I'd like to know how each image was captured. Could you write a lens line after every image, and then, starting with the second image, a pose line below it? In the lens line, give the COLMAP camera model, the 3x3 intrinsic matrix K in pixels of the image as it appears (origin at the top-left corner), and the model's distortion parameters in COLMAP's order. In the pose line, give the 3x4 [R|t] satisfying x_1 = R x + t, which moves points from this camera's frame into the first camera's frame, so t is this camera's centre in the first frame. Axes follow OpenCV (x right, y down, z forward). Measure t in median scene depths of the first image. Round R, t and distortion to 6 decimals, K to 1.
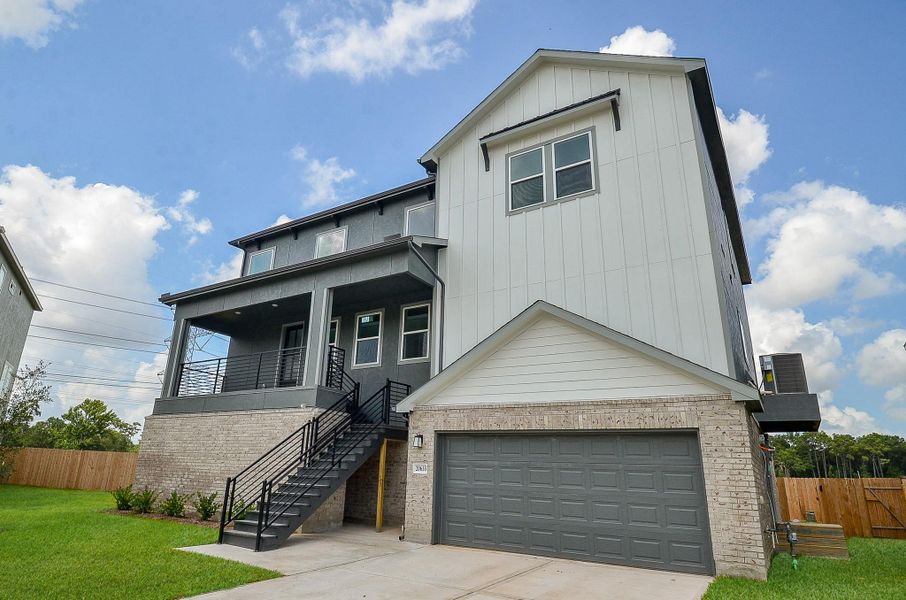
lens RADIAL K [[529.9, 0, 428.7], [0, 529.9, 286.5], [0, 0, 1]] dist [0.004278, -0.044452]
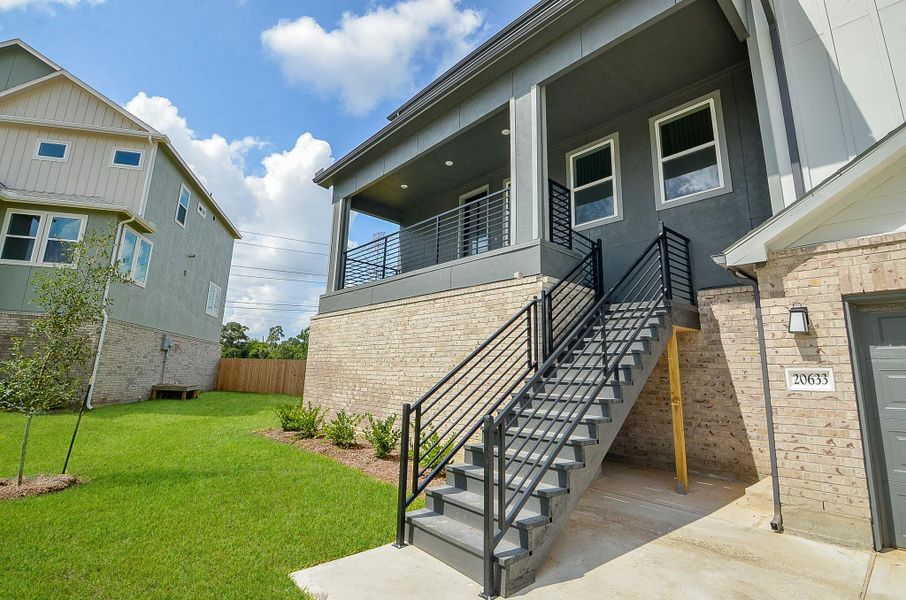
lens RADIAL K [[425.5, 0, 456.0], [0, 425.5, 278.5], [0, 0, 1]] dist [-0.032406, -0.000149]
pose [[0.968257, -0.060302, -0.242573, -0.191363], [0.088644, 0.990227, 0.107668, 0.172714], [0.233709, -0.125753, 0.964140, 0.534123]]
